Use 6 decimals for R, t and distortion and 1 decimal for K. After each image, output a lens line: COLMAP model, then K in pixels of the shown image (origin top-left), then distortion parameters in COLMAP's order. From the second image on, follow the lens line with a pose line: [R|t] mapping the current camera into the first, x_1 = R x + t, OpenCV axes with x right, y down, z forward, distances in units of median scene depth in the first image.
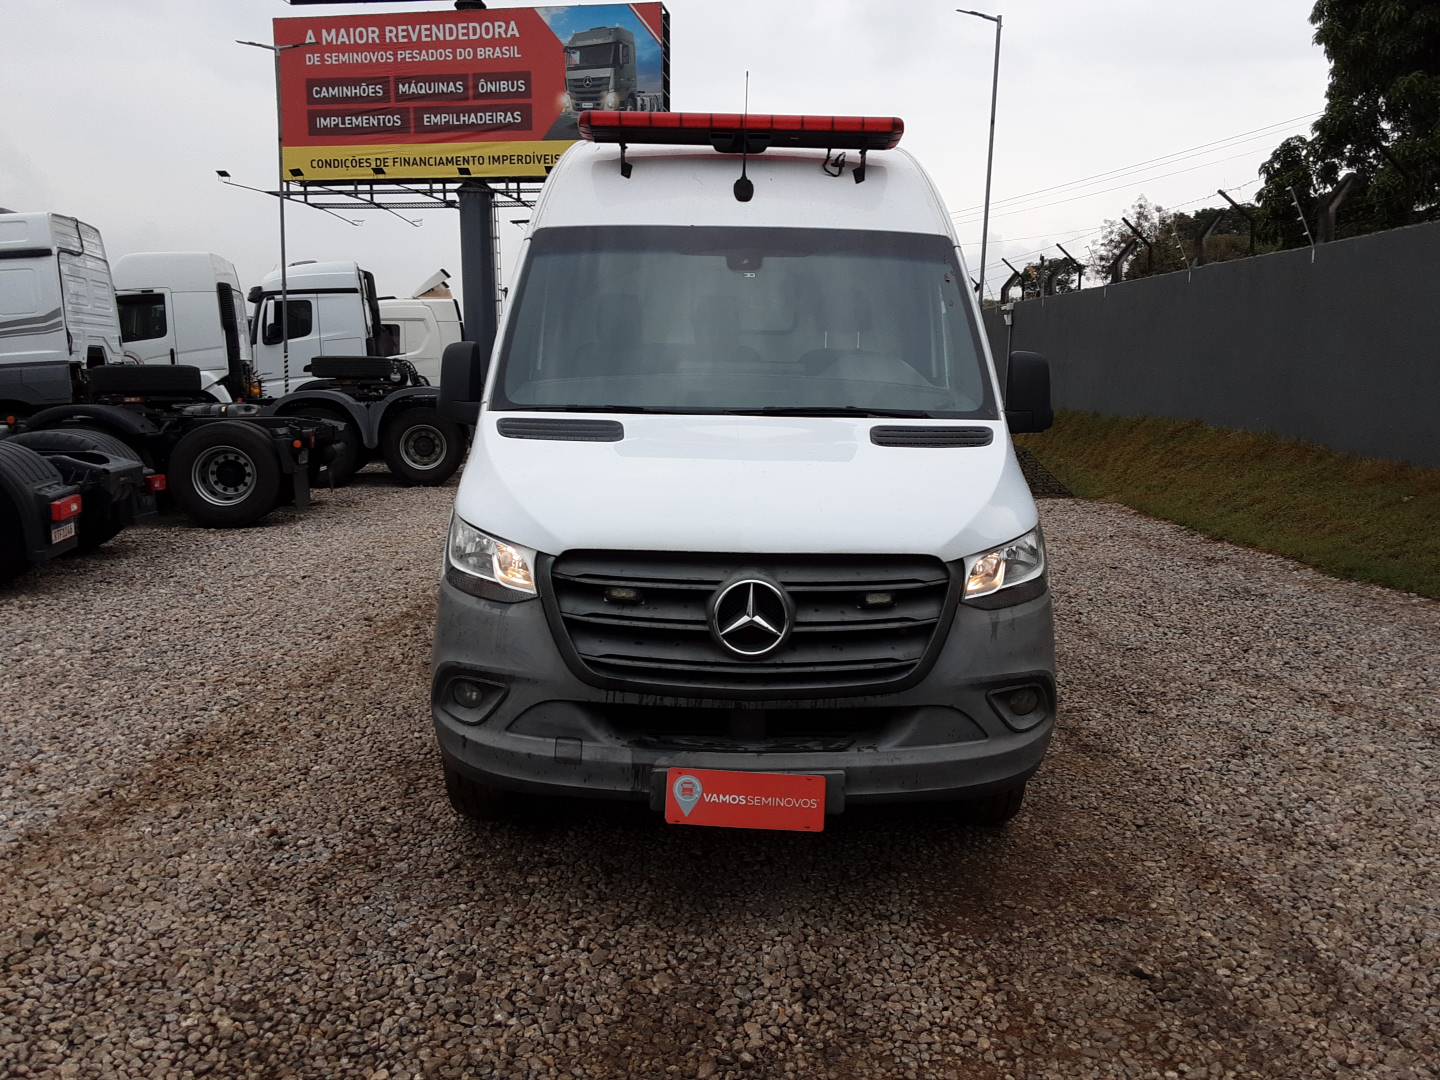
lens RADIAL K [[1157.2, 0, 717.4], [0, 1157.2, 519.2], [0, 0, 1]] dist [0.132321, -0.194167]
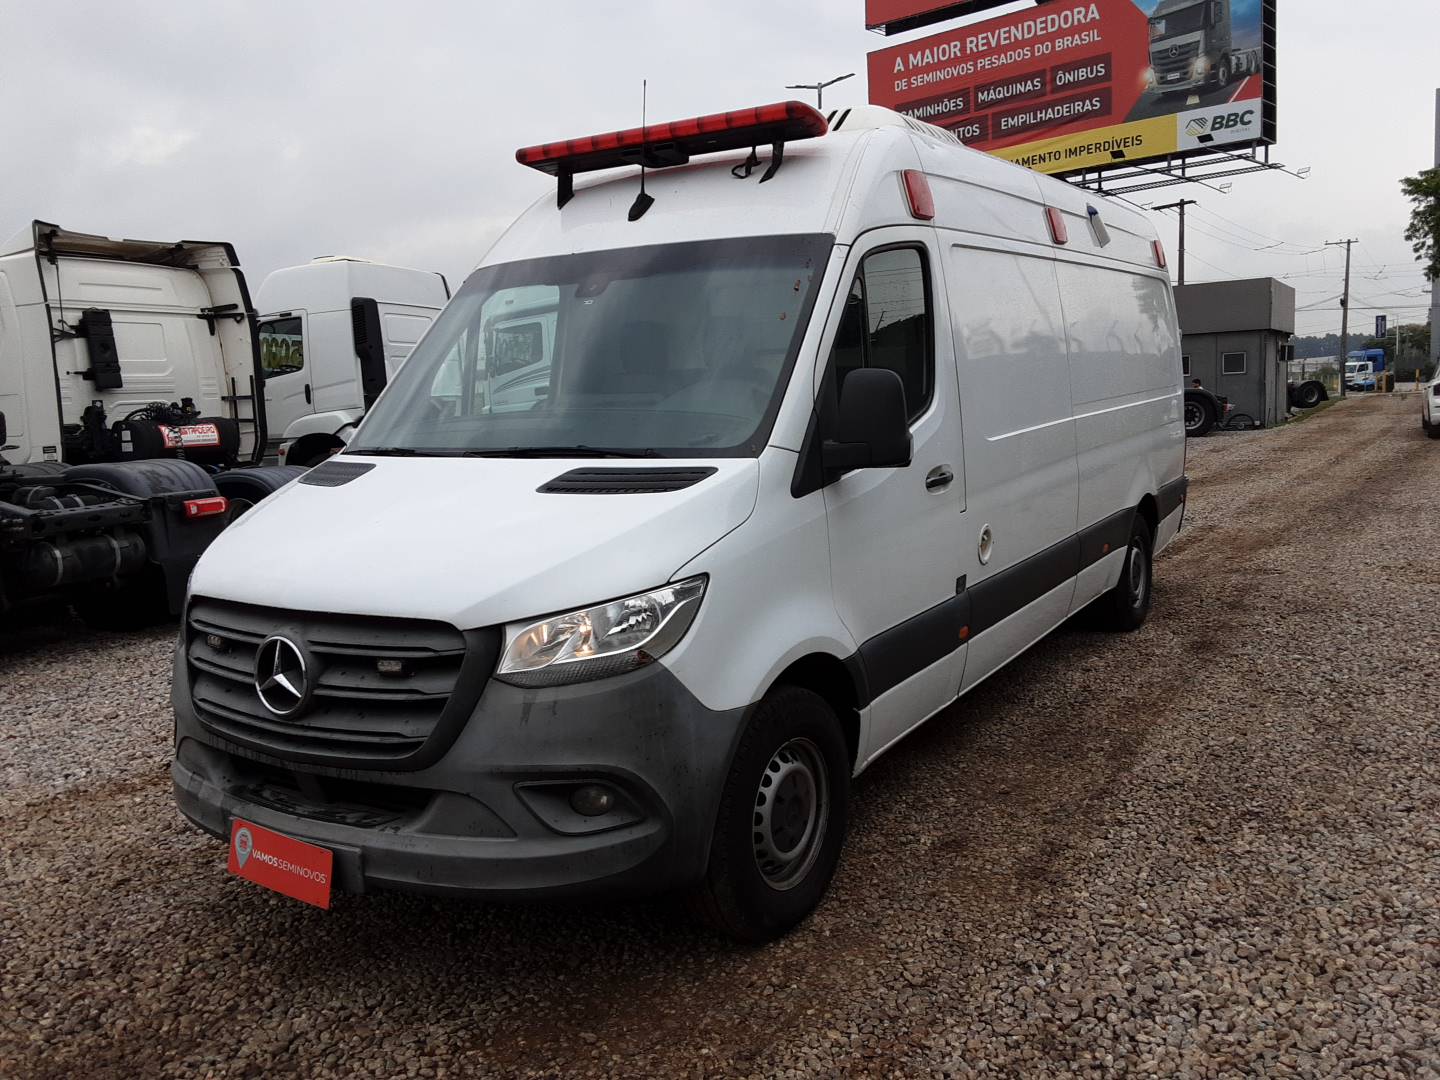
lens RADIAL K [[1157.2, 0, 717.4], [0, 1157.2, 519.2], [0, 0, 1]] dist [0.132321, -0.194167]
pose [[0.841636, 0.019285, -0.539701, 0.564172], [-0.020207, 0.999787, 0.004214, -0.037174], [0.539667, 0.007359, 0.841846, 0.242772]]
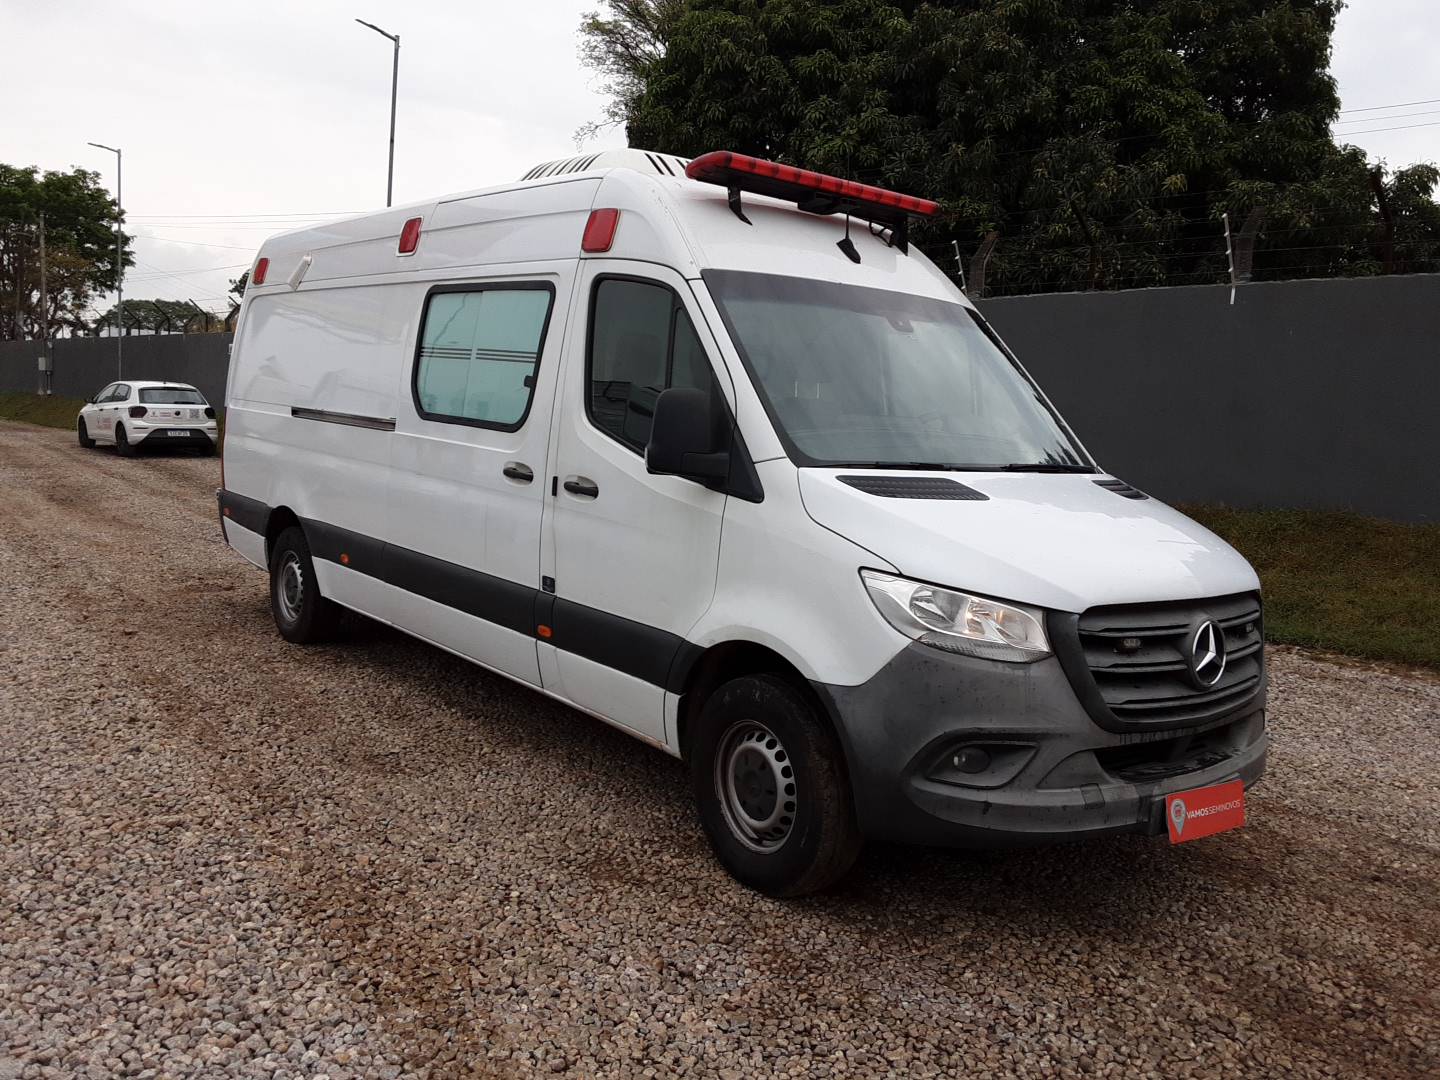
lens RADIAL K [[1157.2, 0, 717.4], [0, 1157.2, 519.2], [0, 0, 1]] dist [0.132321, -0.194167]
pose [[0.769501, -0.028569, 0.638006, -0.722328], [0.036048, 0.999349, 0.001271, -0.045652], [-0.637627, 0.022021, 0.770030, 0.261899]]
